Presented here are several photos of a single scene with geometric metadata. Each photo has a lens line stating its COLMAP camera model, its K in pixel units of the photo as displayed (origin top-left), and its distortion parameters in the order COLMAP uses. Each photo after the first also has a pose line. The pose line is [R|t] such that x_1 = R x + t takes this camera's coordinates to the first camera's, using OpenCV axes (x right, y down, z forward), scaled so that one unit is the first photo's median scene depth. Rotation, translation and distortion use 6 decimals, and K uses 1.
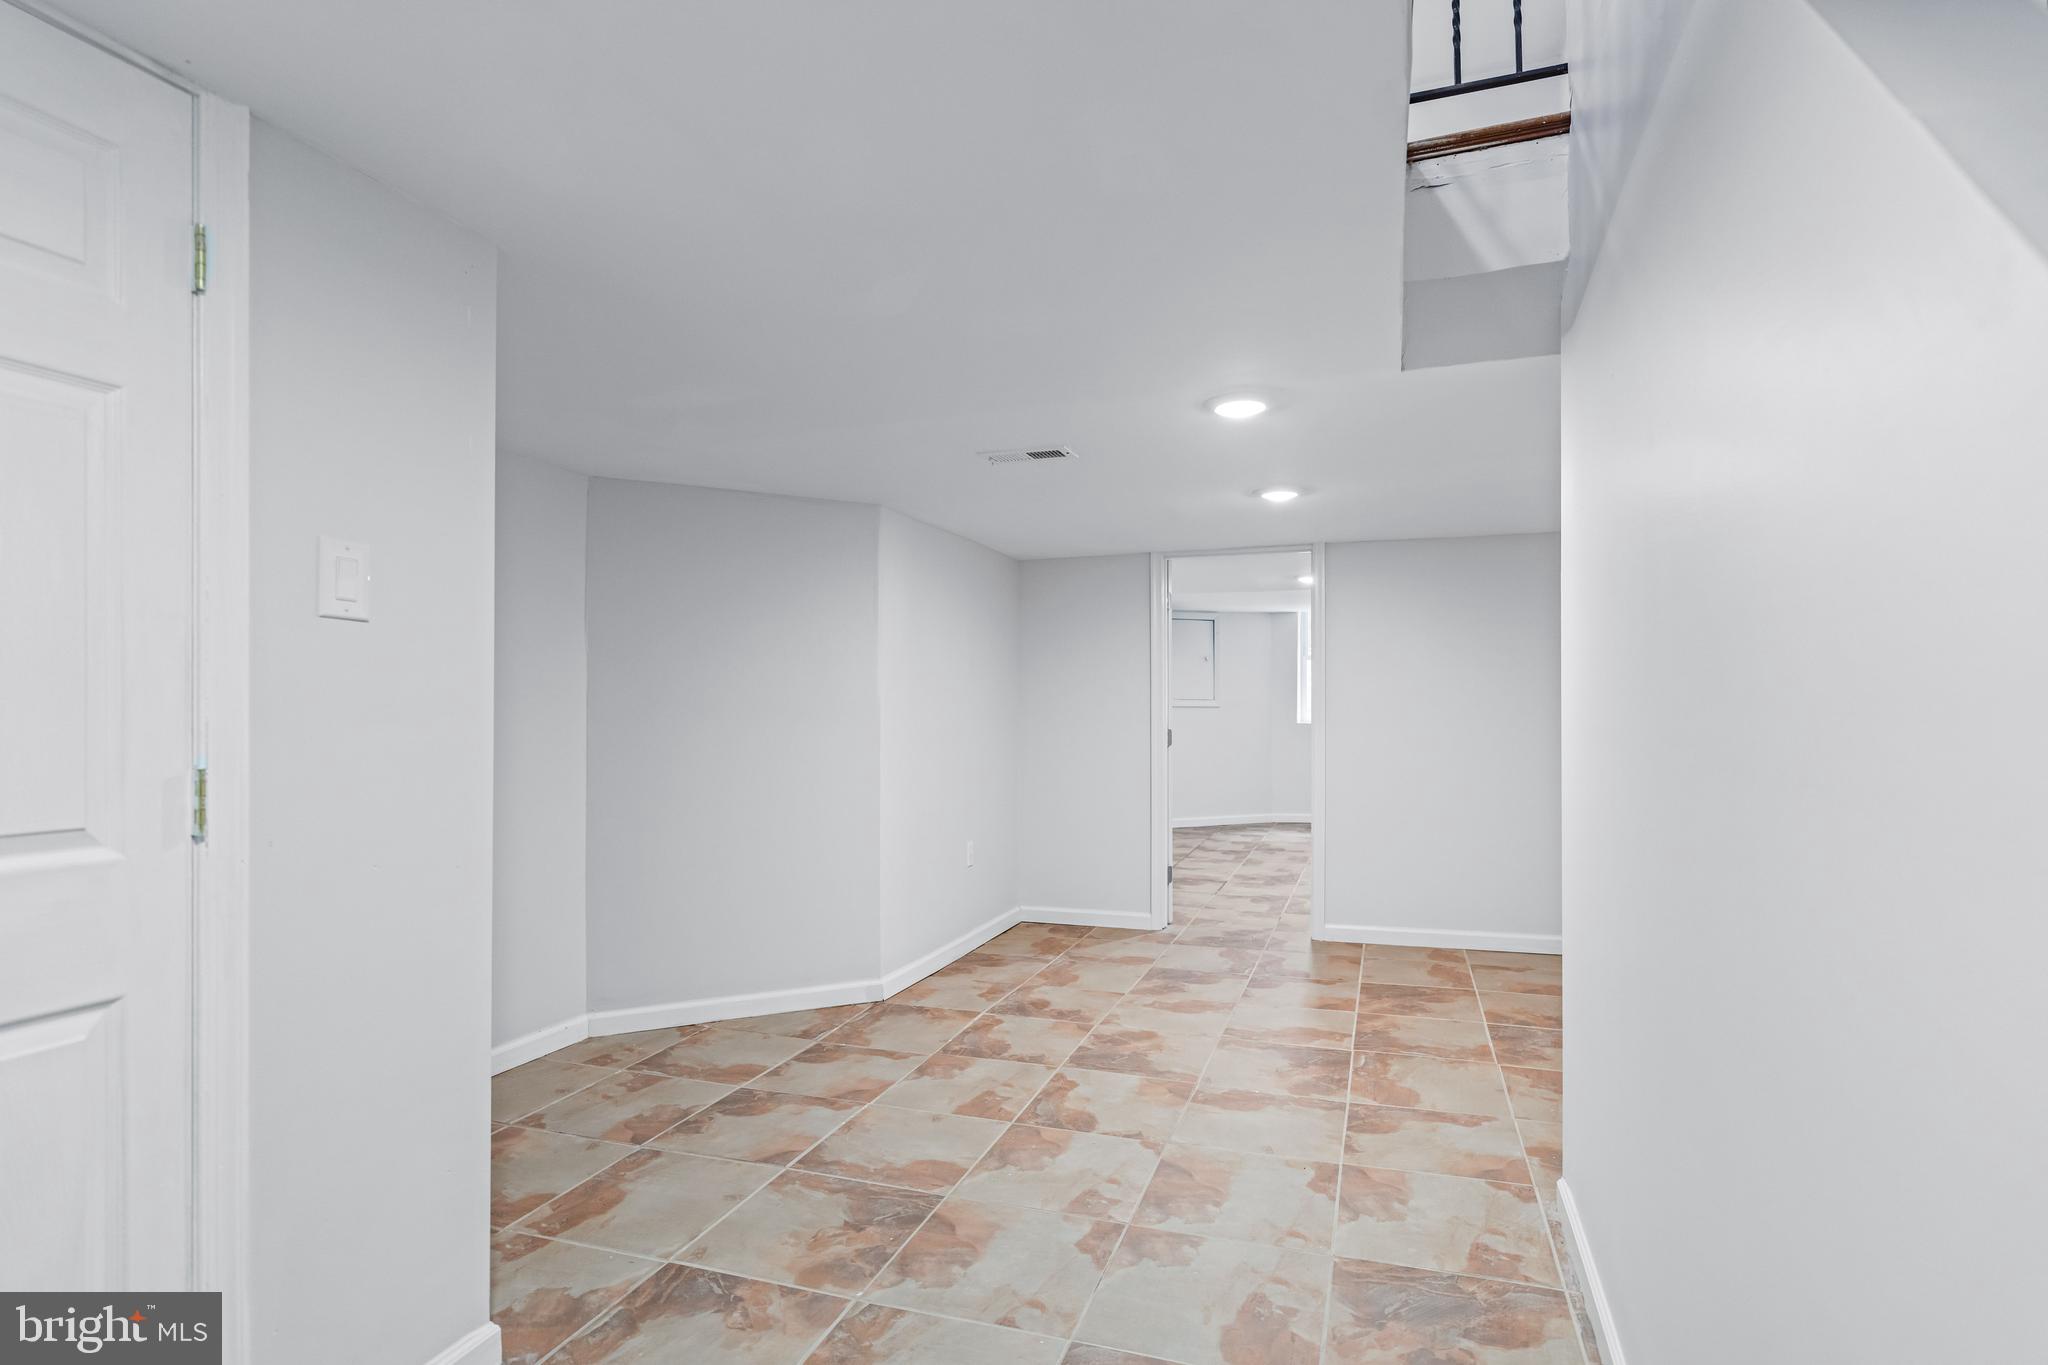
lens RADIAL K [[1055.1, 0, 1023.7], [0, 1055.1, 690.4], [0, 0, 1]] dist [0.000827, 0.000166]
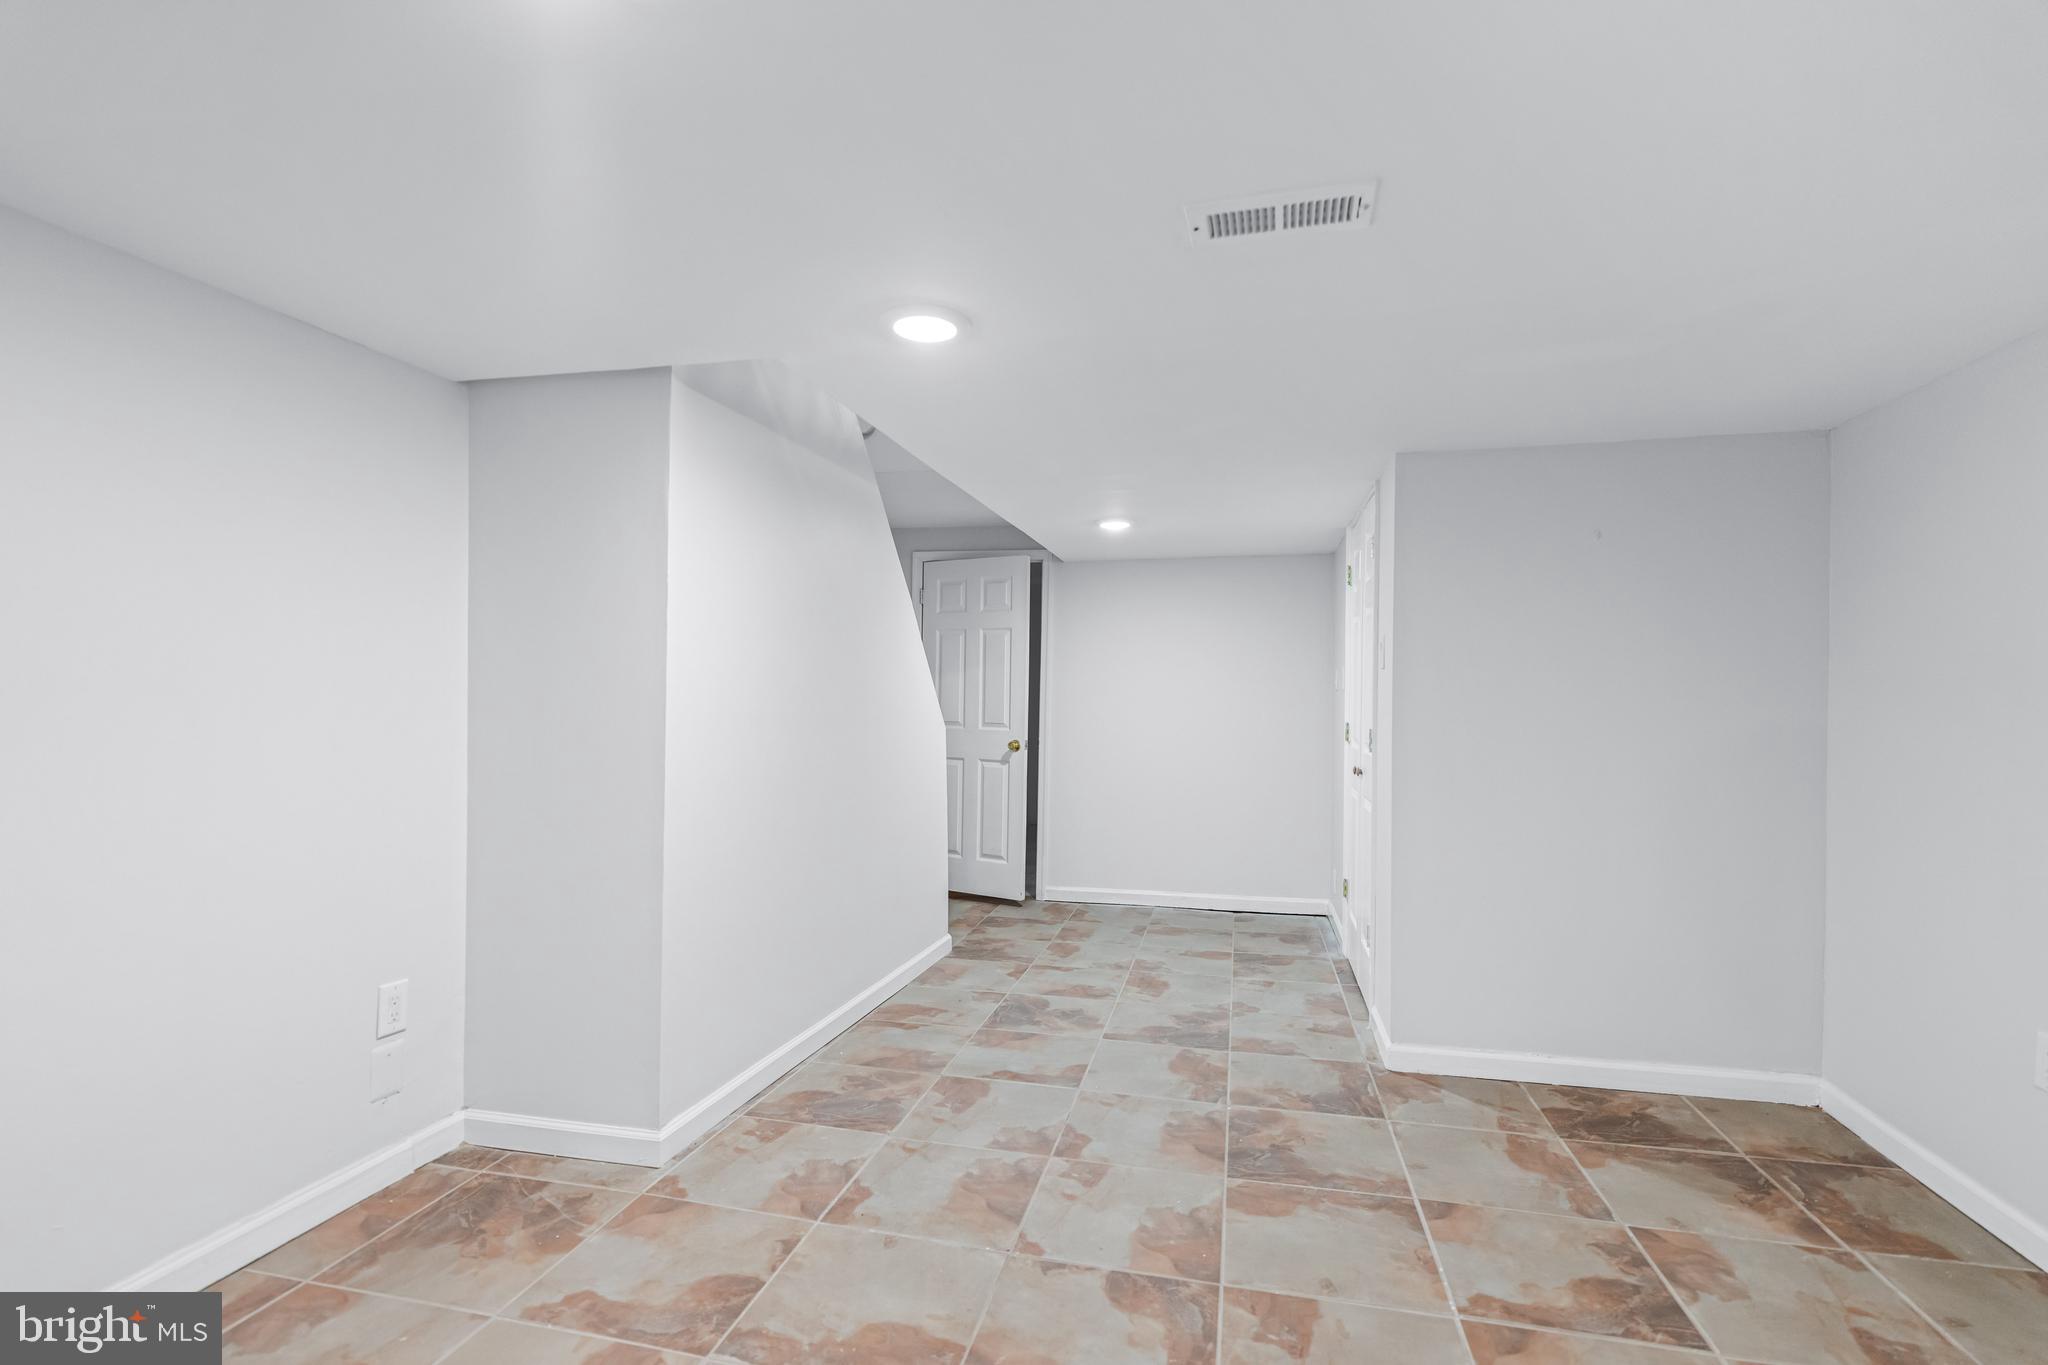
lens RADIAL K [[993.6, 0, 1021.6], [0, 993.6, 691.9], [0, 0, 1]] dist [0.000284, 0.000024]
pose [[-0.994164, -0.007339, -0.107631, 0.238997], [-0.004686, 0.999679, -0.024881, 0.026029], [0.107779, -0.024231, -0.993880, 1.987115]]
